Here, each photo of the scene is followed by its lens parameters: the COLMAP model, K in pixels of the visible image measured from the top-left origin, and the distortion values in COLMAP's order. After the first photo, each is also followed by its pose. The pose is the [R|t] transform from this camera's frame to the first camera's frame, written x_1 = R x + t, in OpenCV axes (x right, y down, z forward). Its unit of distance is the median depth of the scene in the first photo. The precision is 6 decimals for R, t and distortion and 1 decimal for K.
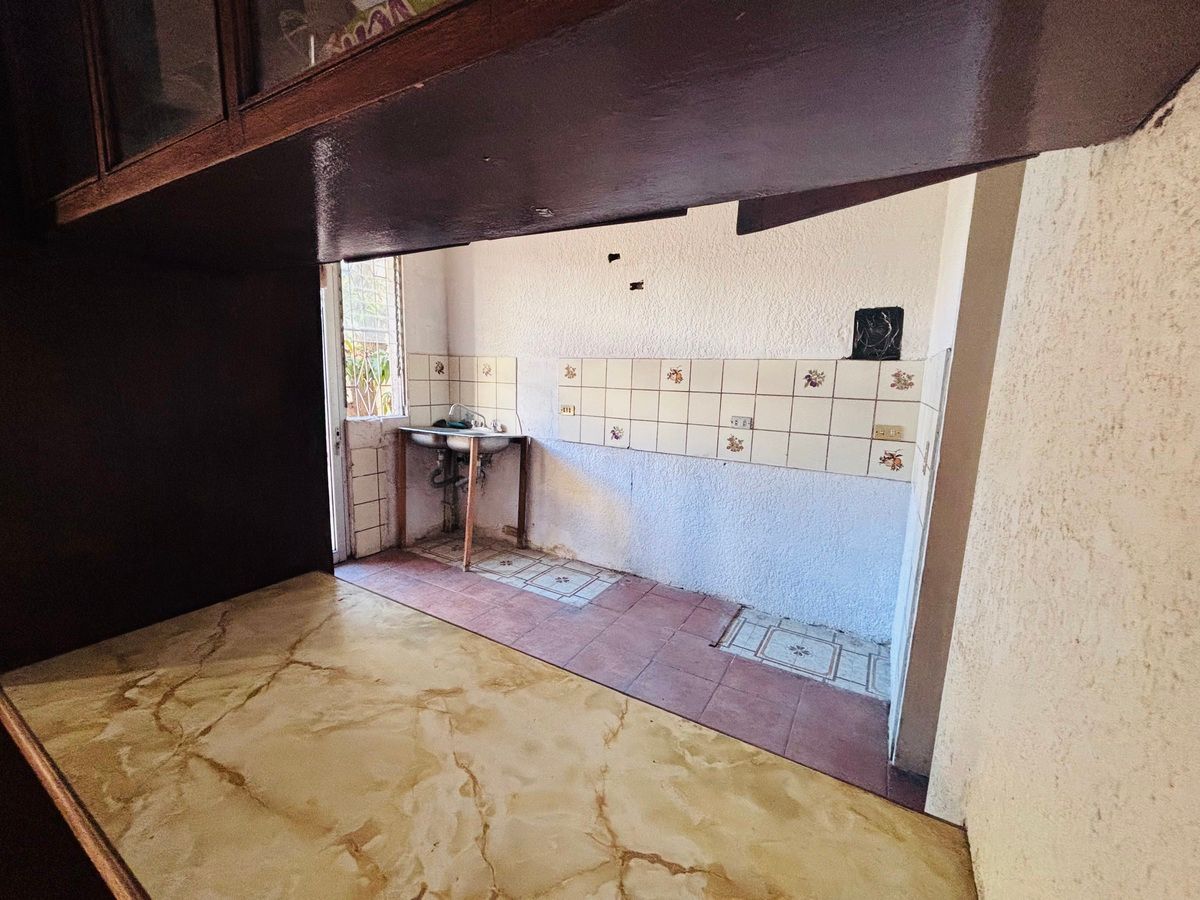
lens RADIAL K [[482.0, 0, 601.4], [0, 482.0, 453.3], [0, 0, 1]] dist [0.000628, -0.000213]
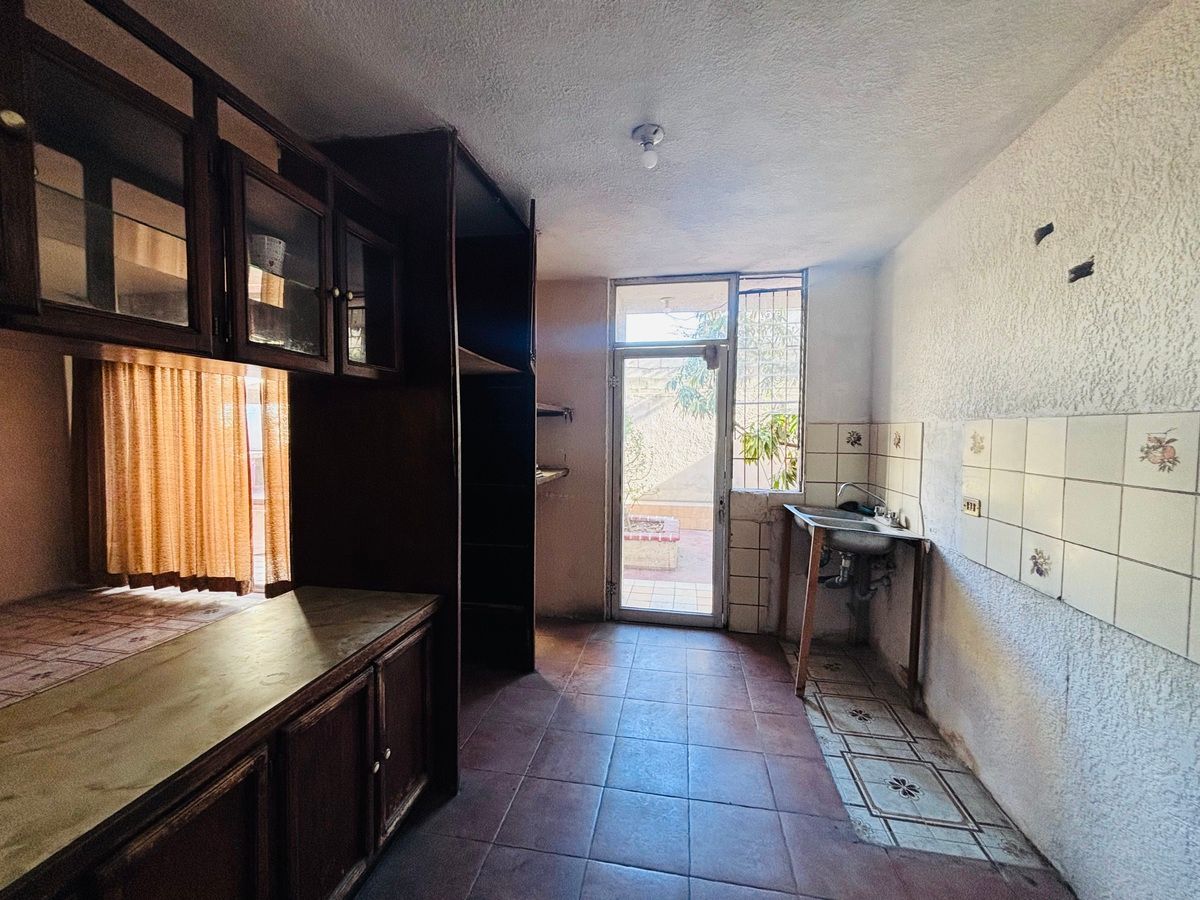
lens RADIAL K [[482.0, 0, 601.3], [0, 482.0, 449.7], [0, 0, 1]] dist [0.000628, -0.000213]
pose [[0.346260, 0.009082, -0.938095, 0.343083], [-0.148902, 0.987809, -0.045398, -0.067334], [0.926246, 0.155404, 0.343391, 0.378684]]
